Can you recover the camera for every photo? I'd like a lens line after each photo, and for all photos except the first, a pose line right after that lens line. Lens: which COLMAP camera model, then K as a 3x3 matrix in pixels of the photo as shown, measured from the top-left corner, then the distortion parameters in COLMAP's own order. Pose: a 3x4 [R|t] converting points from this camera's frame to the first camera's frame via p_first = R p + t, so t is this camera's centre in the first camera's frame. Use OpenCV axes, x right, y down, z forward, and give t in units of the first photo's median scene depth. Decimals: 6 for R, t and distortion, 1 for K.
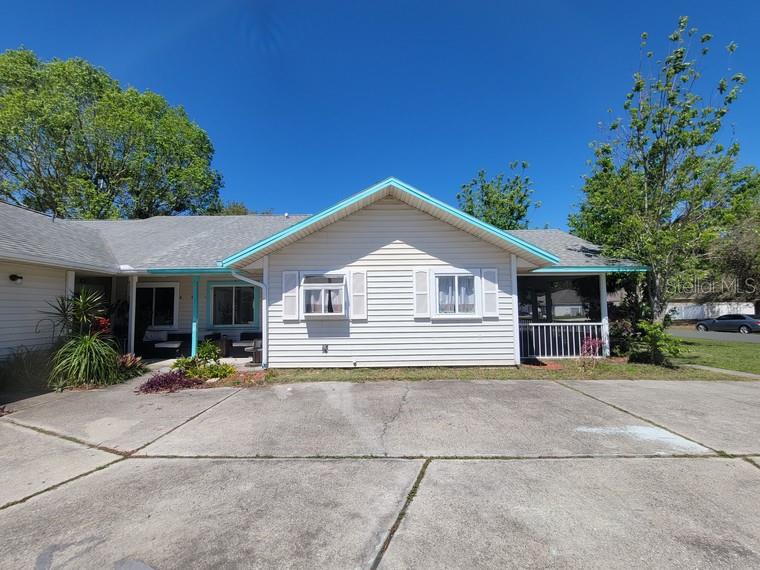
lens RADIAL K [[310.0, 0, 376.3], [0, 310.0, 289.3], [0, 0, 1]] dist [-0.000218, 0.000064]
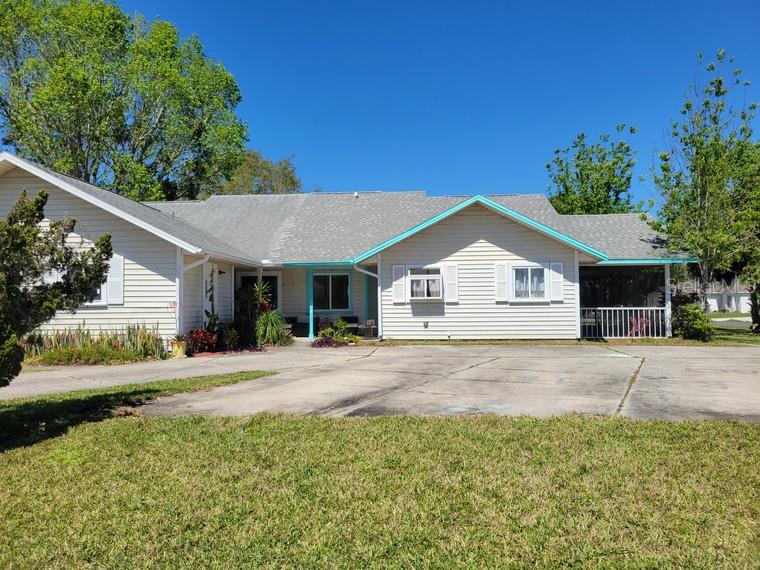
lens RADIAL K [[590.6, 0, 381.6], [0, 590.6, 281.6], [0, 0, 1]] dist [0.033542, -0.004377]
pose [[0.997394, -0.000748, -0.072138, -0.168511], [0.002729, 0.999622, 0.027365, -0.056441], [0.072090, -0.027491, 0.997019, -1.449153]]
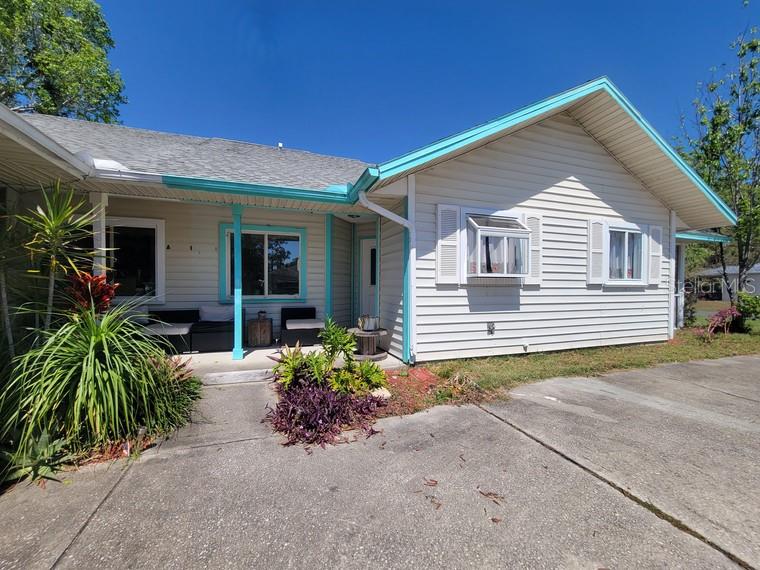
lens RADIAL K [[310.0, 0, 370.5], [0, 310.0, 292.0], [0, 0, 1]] dist [-0.000218, 0.000064]
pose [[0.948130, 0.008025, 0.317782, -0.612322], [-0.032408, 0.996913, 0.071518, 0.074287], [-0.316227, -0.078107, 0.945463, 0.451031]]
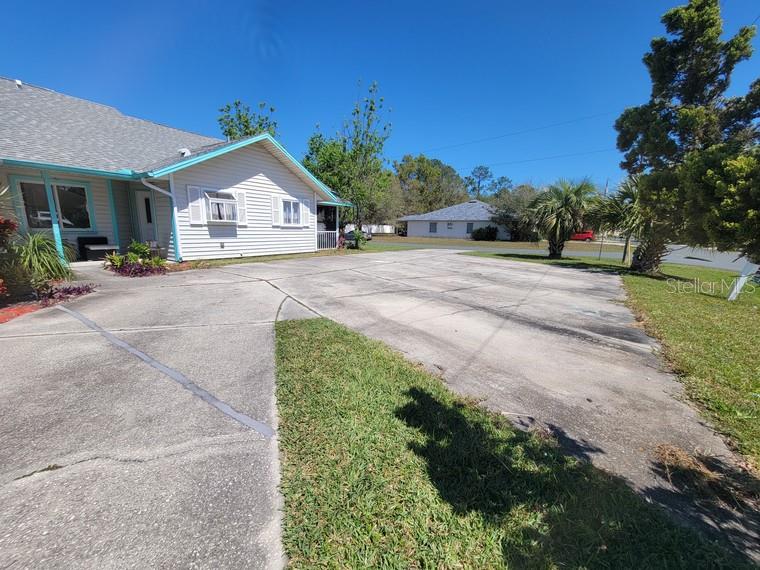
lens RADIAL K [[310.0, 0, 380.0], [0, 310.0, 291.1], [0, 0, 1]] dist [-0.000218, 0.000064]
pose [[0.543554, -0.144730, 0.826803, -0.977146], [-0.083910, 0.970719, 0.225086, 0.011189], [-0.835170, -0.191723, 0.515494, -0.397104]]
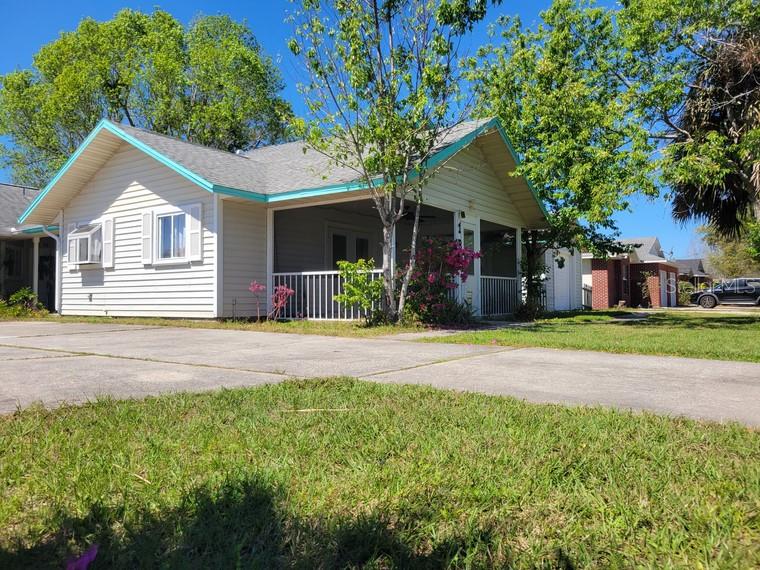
lens RADIAL K [[590.6, 0, 381.6], [0, 590.6, 277.7], [0, 0, 1]] dist [0.033542, -0.004377]
pose [[0.809132, -0.015943, -0.587410, 1.728043], [0.035553, 0.999129, 0.021855, 0.117579], [0.586550, -0.038568, 0.808994, -0.017123]]
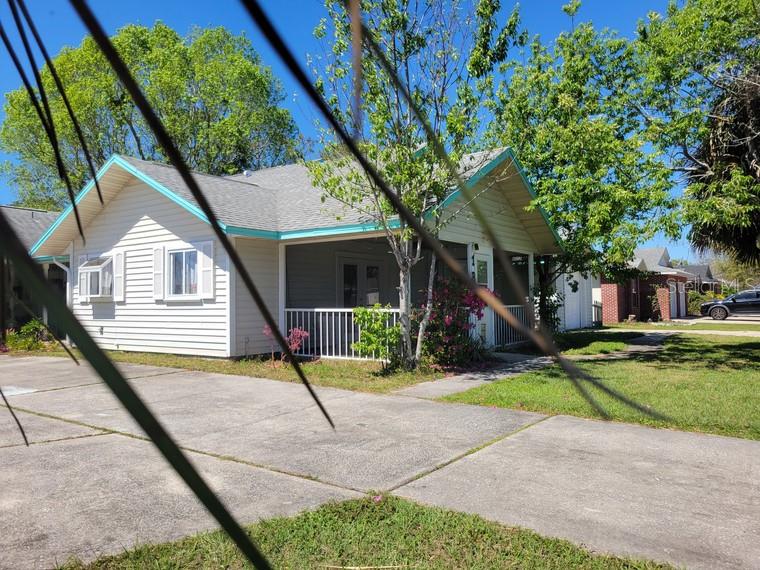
lens RADIAL K [[590.6, 0, 376.4], [0, 590.6, 280.3], [0, 0, 1]] dist [0.033542, -0.004377]
pose [[0.801836, -0.019976, -0.597211, 1.691636], [0.043632, 0.998730, 0.025176, 0.018593], [0.595950, -0.046244, 0.801689, -0.015585]]
